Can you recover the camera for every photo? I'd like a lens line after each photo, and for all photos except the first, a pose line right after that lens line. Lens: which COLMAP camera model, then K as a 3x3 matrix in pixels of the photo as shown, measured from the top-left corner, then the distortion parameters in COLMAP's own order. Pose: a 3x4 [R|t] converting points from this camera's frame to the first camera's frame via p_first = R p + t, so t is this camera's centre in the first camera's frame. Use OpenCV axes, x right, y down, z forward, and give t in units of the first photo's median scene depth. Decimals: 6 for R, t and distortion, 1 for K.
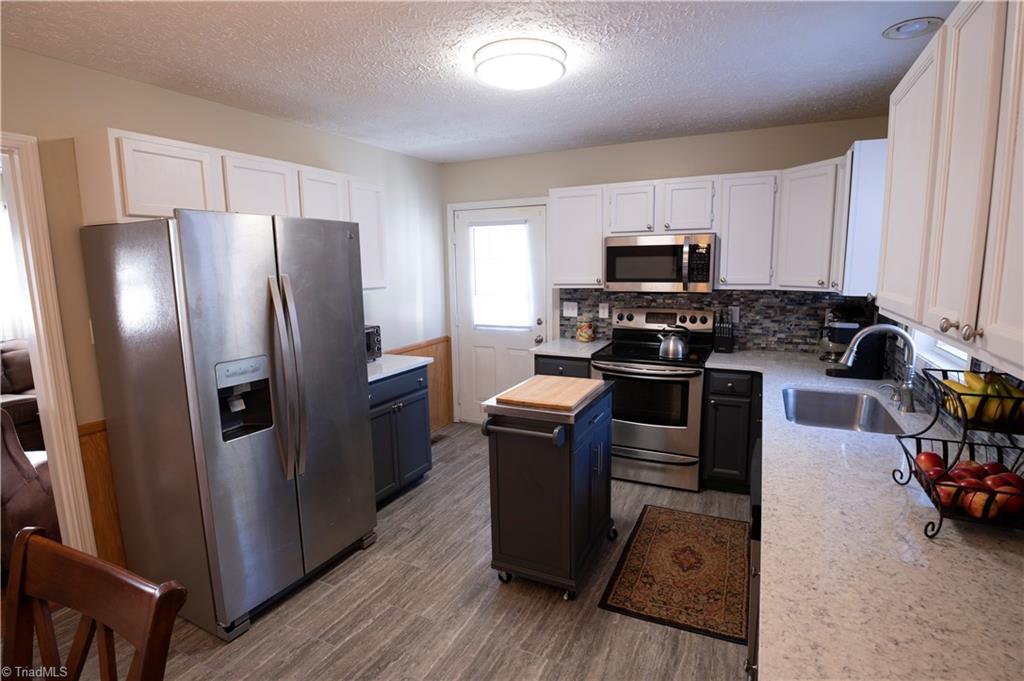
lens RADIAL K [[500.0, 0, 520.4], [0, 500.0, 341.1], [0, 0, 1]] dist [-0.028440, 0.000021]
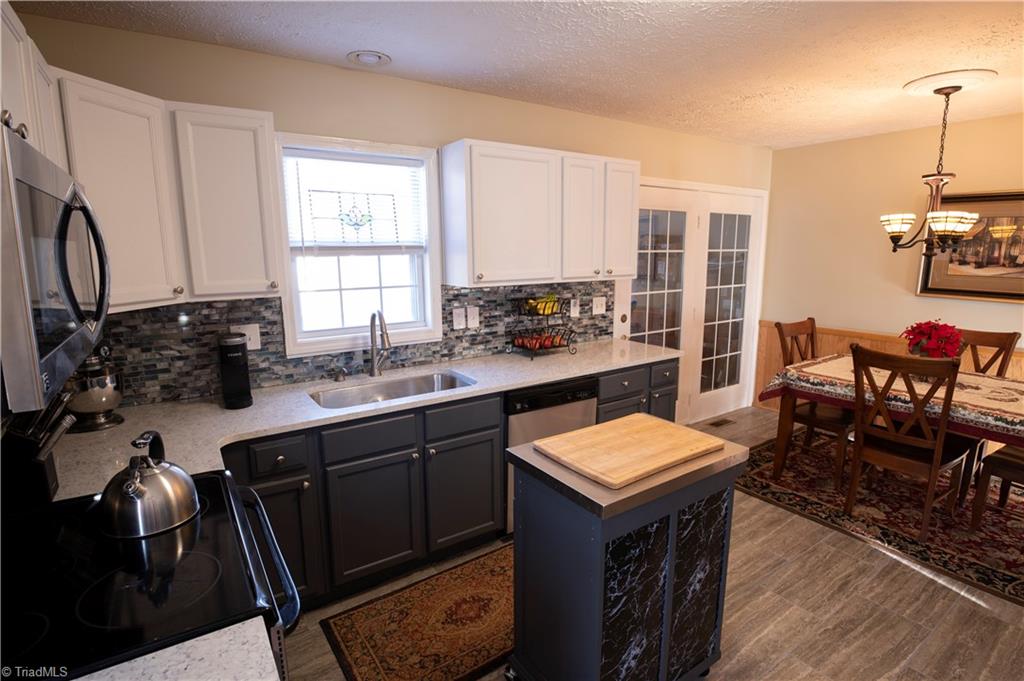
lens RADIAL K [[510.4, 0, 517.3], [0, 510.4, 340.6], [0, 0, 1]] dist [-0.028125, -0.000205]
pose [[-0.869895, -0.063525, 0.489130, -0.119383], [0.095247, 0.951372, 0.292951, -0.226180], [-0.483954, 0.301425, -0.821542, 1.474830]]
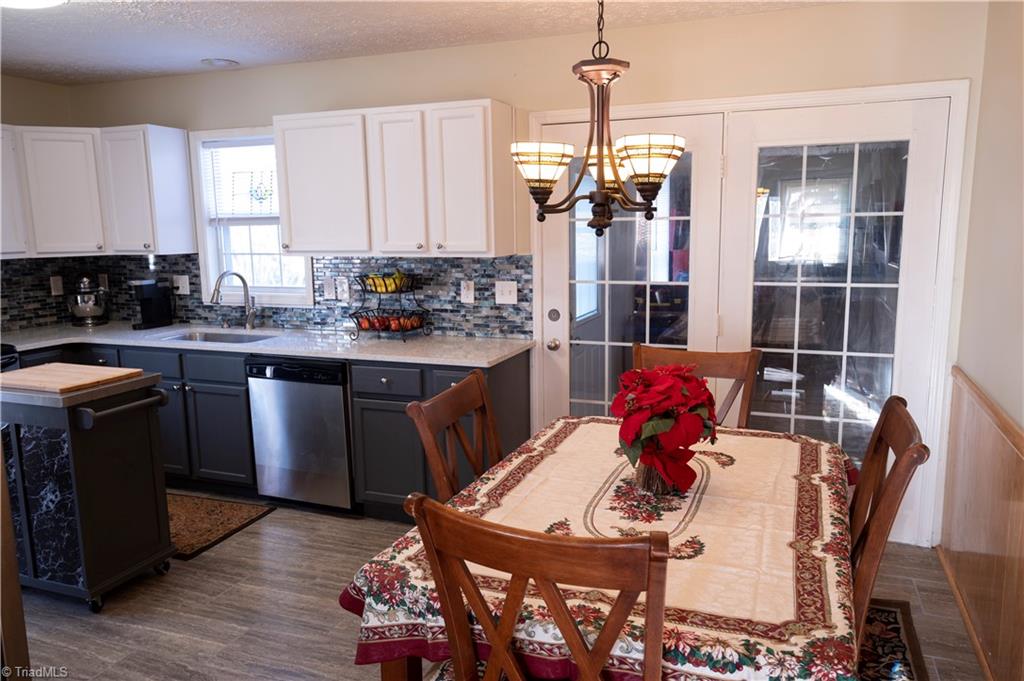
lens RADIAL K [[741.5, 0, 516.8], [0, 741.5, 340.9], [0, 0, 1]] dist [0.012503, 0.003124]
pose [[-0.079753, -0.139531, 0.987001, -1.132579], [0.164641, 0.974712, 0.151097, -0.019286], [-0.983124, 0.174552, -0.054763, 0.284891]]
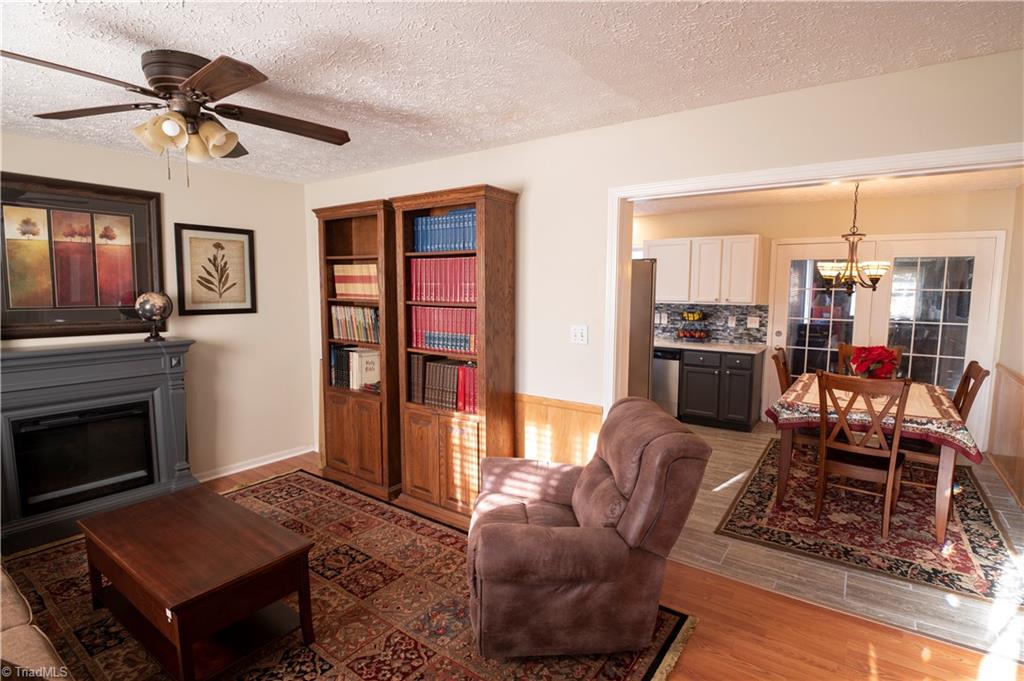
lens RADIAL K [[500.0, 0, 520.4], [0, 500.0, 341.1], [0, 0, 1]] dist [-0.028440, 0.000021]
pose [[0.161465, -0.089799, 0.982784, -1.892583], [0.140027, 0.987861, 0.067258, -0.094386], [-0.976894, 0.126756, 0.172079, 0.824779]]
